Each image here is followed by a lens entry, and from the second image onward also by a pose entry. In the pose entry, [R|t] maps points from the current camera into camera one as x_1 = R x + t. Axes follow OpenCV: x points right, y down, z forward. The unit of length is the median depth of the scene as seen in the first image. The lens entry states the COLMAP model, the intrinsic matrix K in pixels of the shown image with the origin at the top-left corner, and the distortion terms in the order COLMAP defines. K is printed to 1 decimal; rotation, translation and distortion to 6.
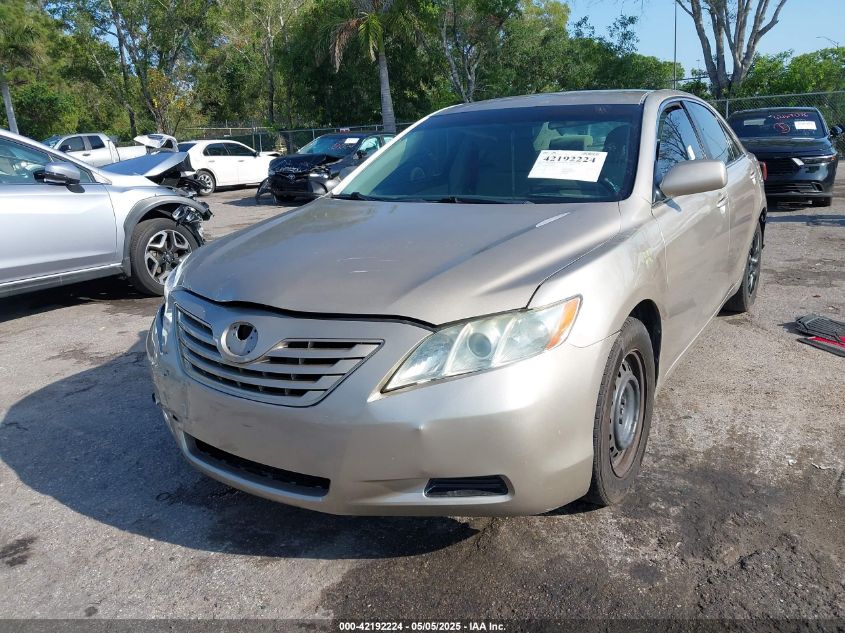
lens RADIAL K [[667.9, 0, 422.5], [0, 667.9, 316.5], [0, 0, 1]] dist [-0.008487, 0.001659]
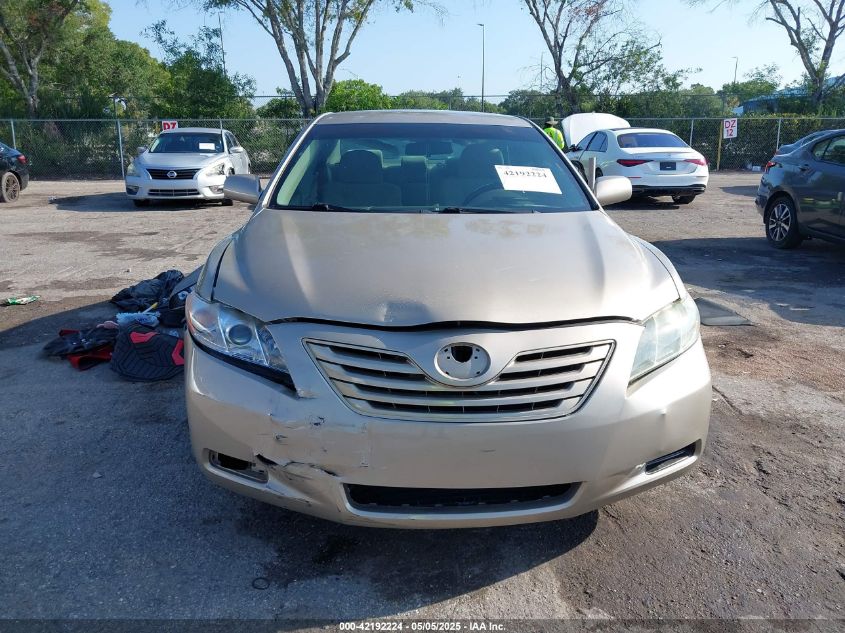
lens RADIAL K [[667.9, 0, 422.5], [0, 667.9, 316.5], [0, 0, 1]] dist [-0.008487, 0.001659]
pose [[0.801813, -0.100084, 0.589134, -0.083488], [0.109757, 0.993768, 0.019446, -0.005074], [-0.587409, 0.049070, 0.807801, 0.027730]]
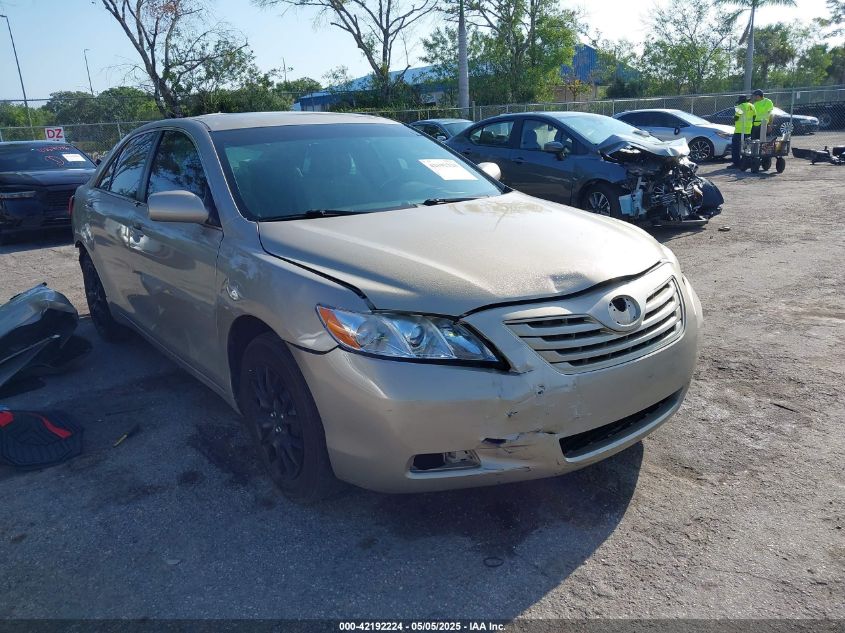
lens RADIAL K [[667.9, 0, 422.5], [0, 667.9, 316.5], [0, 0, 1]] dist [-0.008487, 0.001659]
pose [[0.308133, -0.222826, 0.924880, -0.139991], [0.275929, 0.951326, 0.137269, -0.020265], [-0.910449, 0.212904, 0.354619, 0.089193]]
